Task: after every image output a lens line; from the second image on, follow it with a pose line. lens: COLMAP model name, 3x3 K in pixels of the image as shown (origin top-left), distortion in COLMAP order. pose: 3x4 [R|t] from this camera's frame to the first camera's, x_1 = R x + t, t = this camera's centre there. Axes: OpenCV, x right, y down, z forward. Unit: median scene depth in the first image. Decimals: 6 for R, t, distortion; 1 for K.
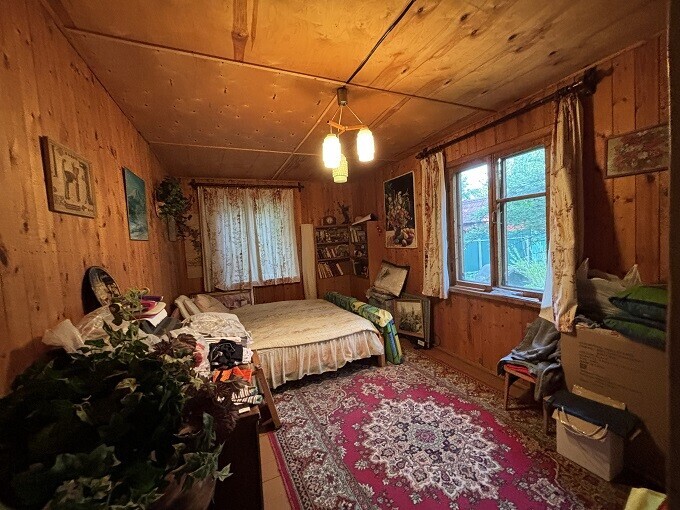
lens RADIAL K [[276.1, 0, 342.3], [0, 276.1, 255.5], [0, 0, 1]] dist [-0.001524, -0.000274]
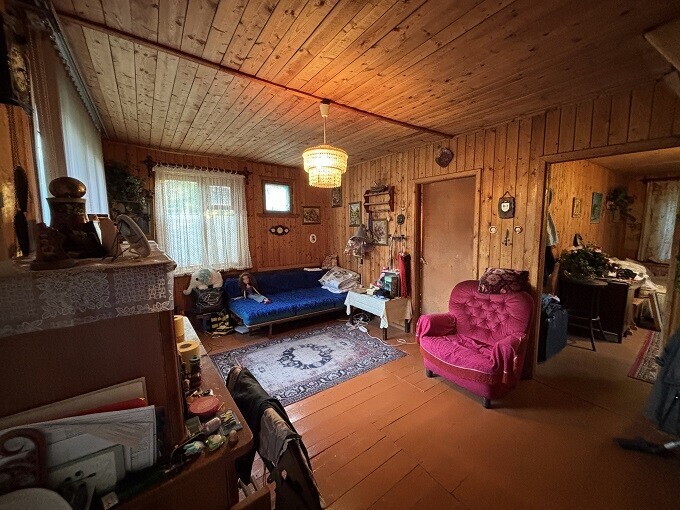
lens RADIAL K [[276.1, 0, 342.3], [0, 276.1, 255.5], [0, 0, 1]] dist [-0.001524, -0.000274]
pose [[0.212545, 0.162658, -0.963518, 0.475081], [-0.064970, 0.986218, 0.152158, -0.004817], [0.974989, 0.030260, 0.220184, -0.684121]]
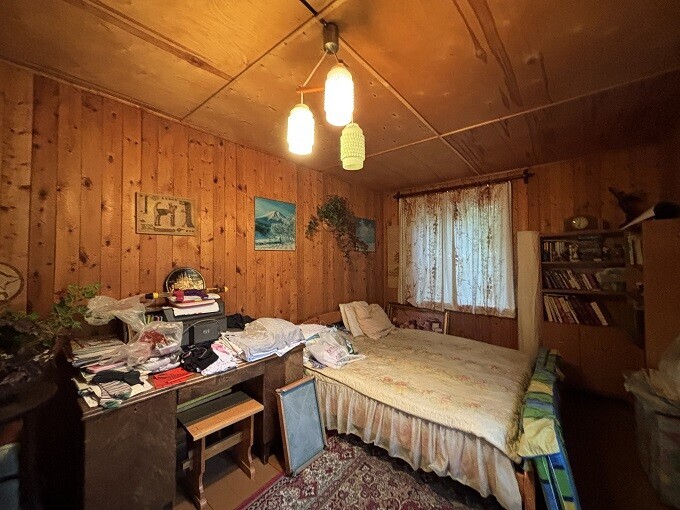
lens RADIAL K [[276.1, 0, 342.3], [0, 276.1, 255.5], [0, 0, 1]] dist [-0.001524, -0.000274]
pose [[0.438633, 0.044643, -0.897557, 0.283239], [-0.074850, 0.997110, 0.013015, -0.036545], [0.895544, 0.061474, 0.440707, 0.359527]]
